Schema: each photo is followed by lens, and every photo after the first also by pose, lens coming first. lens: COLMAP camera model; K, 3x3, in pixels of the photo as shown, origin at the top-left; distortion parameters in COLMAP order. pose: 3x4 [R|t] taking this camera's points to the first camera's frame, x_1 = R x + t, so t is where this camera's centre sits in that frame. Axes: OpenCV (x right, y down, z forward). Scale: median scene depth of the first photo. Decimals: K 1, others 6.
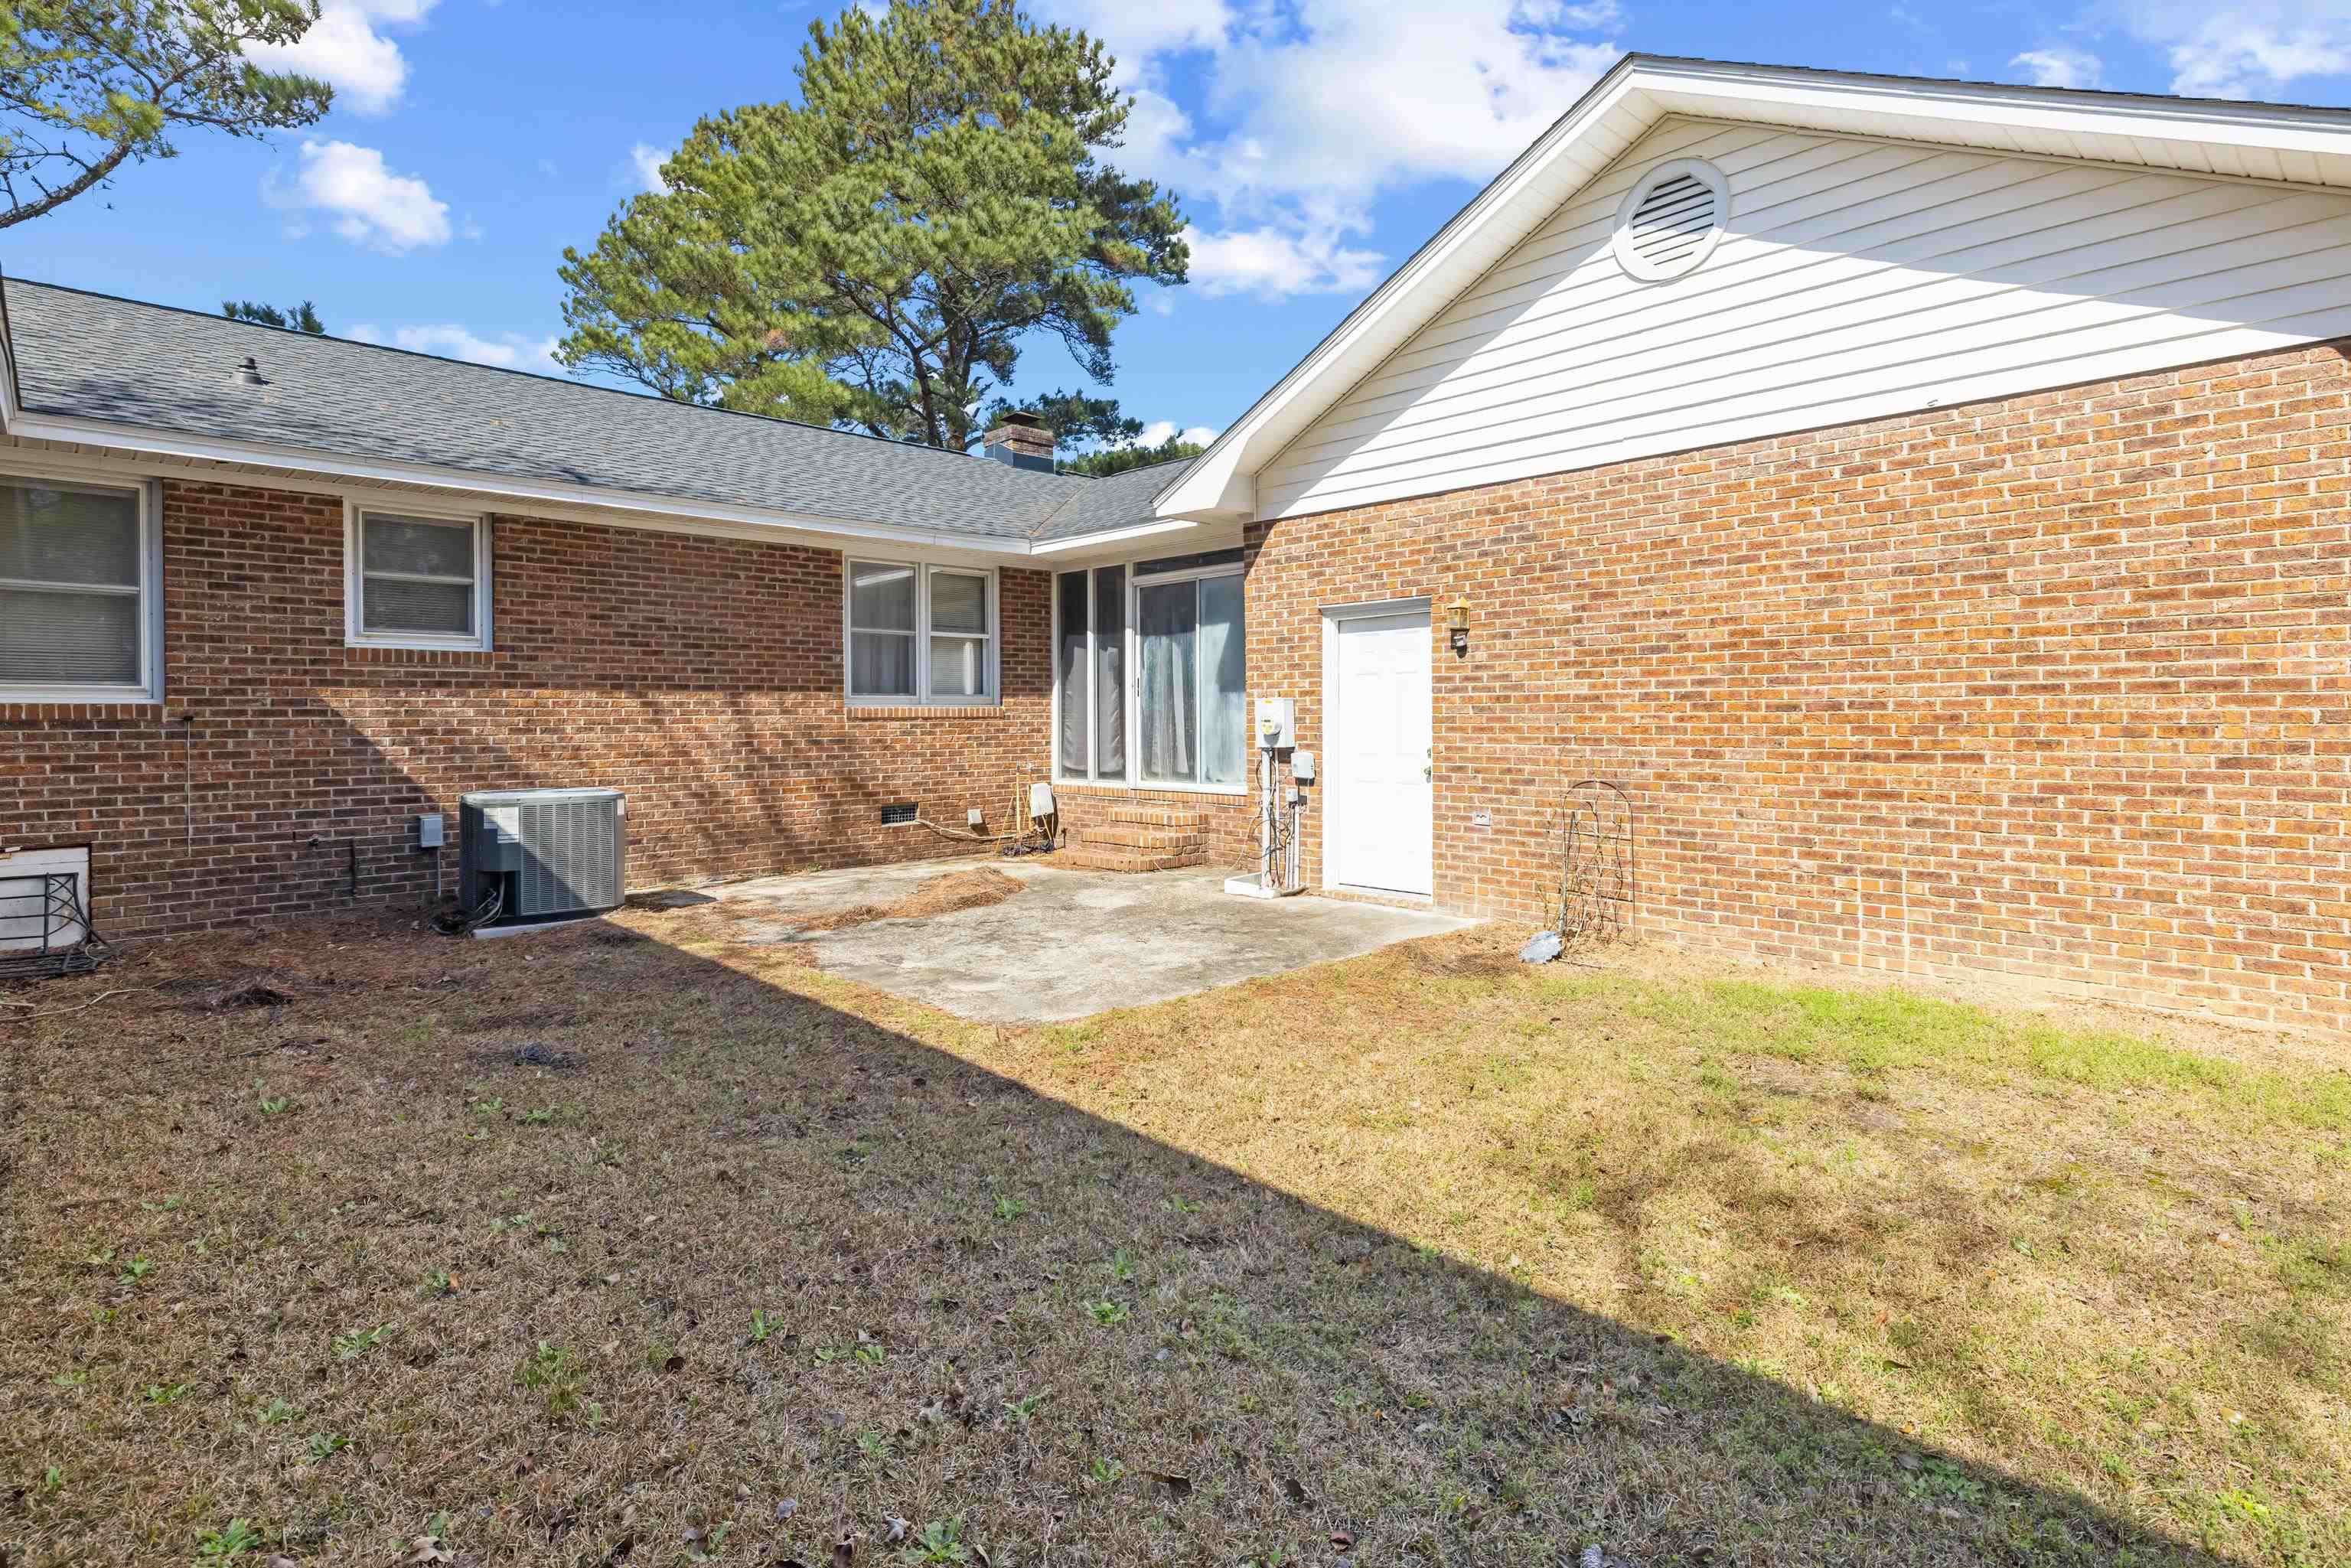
lens RADIAL K [[1156.3, 0, 1183.9], [0, 1156.3, 739.3], [0, 0, 1]] dist [-0.000498, -0.000553]
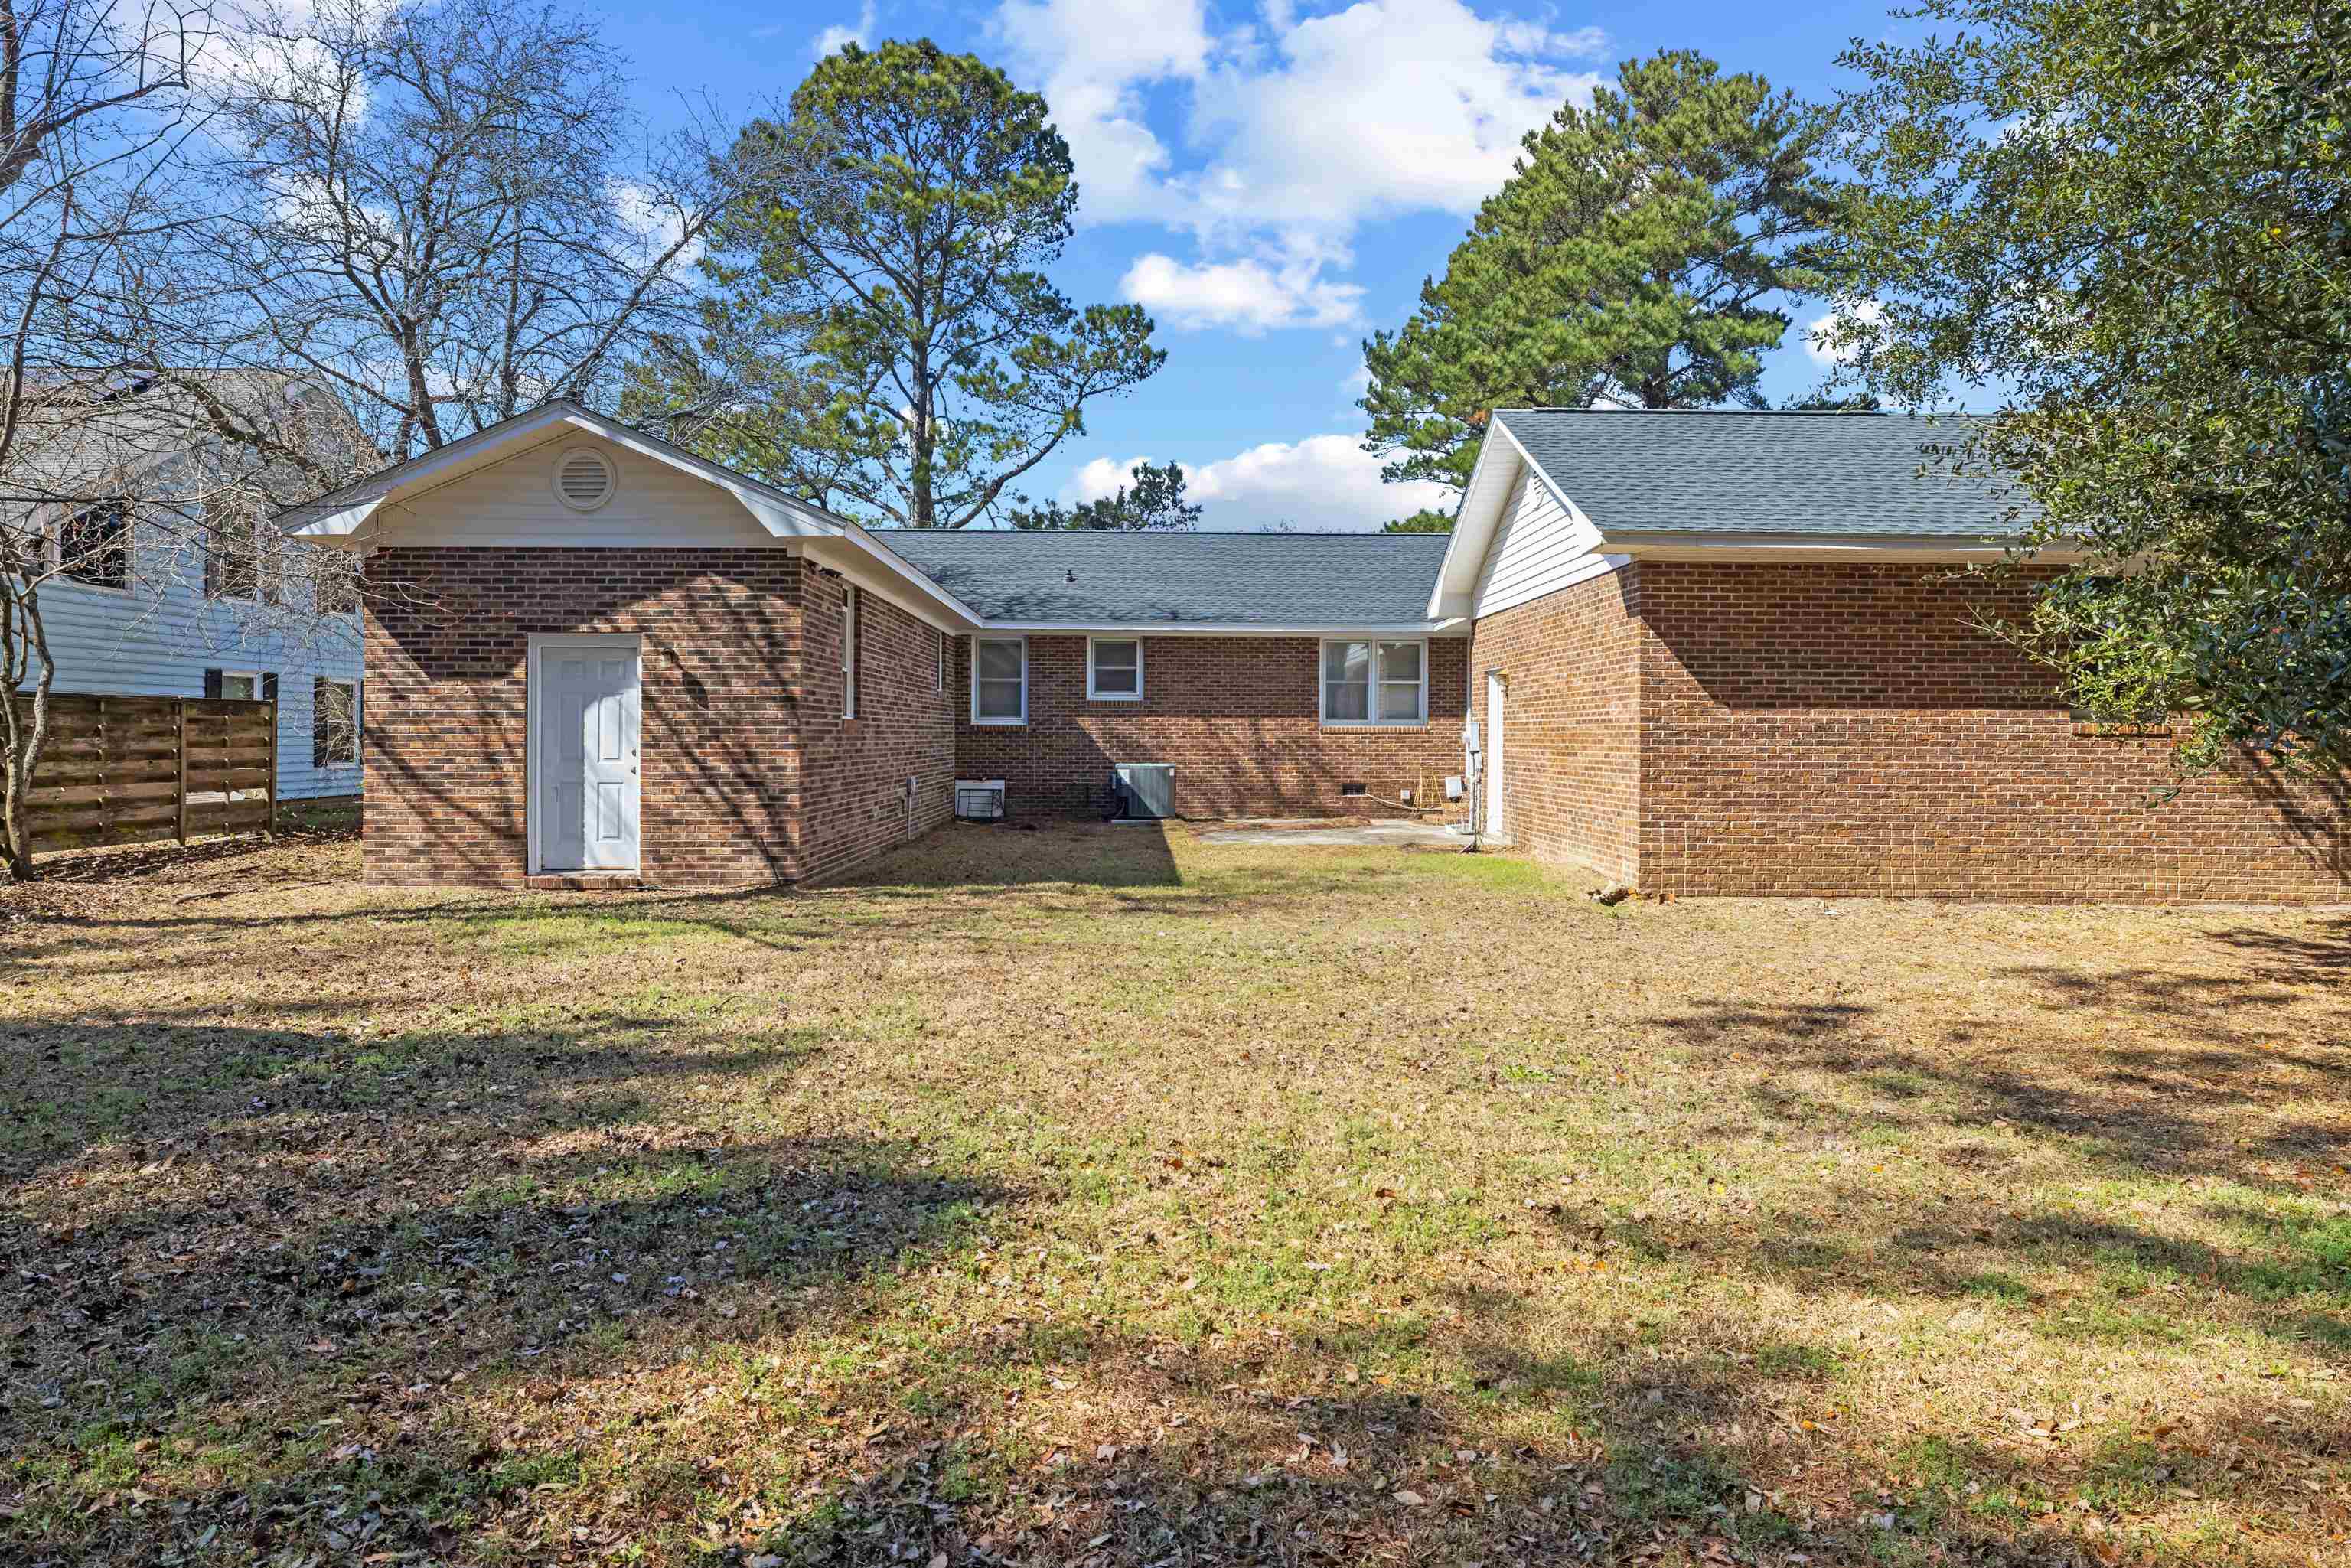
lens RADIAL K [[1481.6, 0, 1175.8], [0, 1481.6, 774.6], [0, 0, 1]] dist [-0.000500, -0.000014]
pose [[0.730842, 0.025942, -0.682054, 1.173947], [-0.021623, 0.999656, 0.014853, 0.018305], [0.682205, 0.003893, 0.731151, -0.857563]]
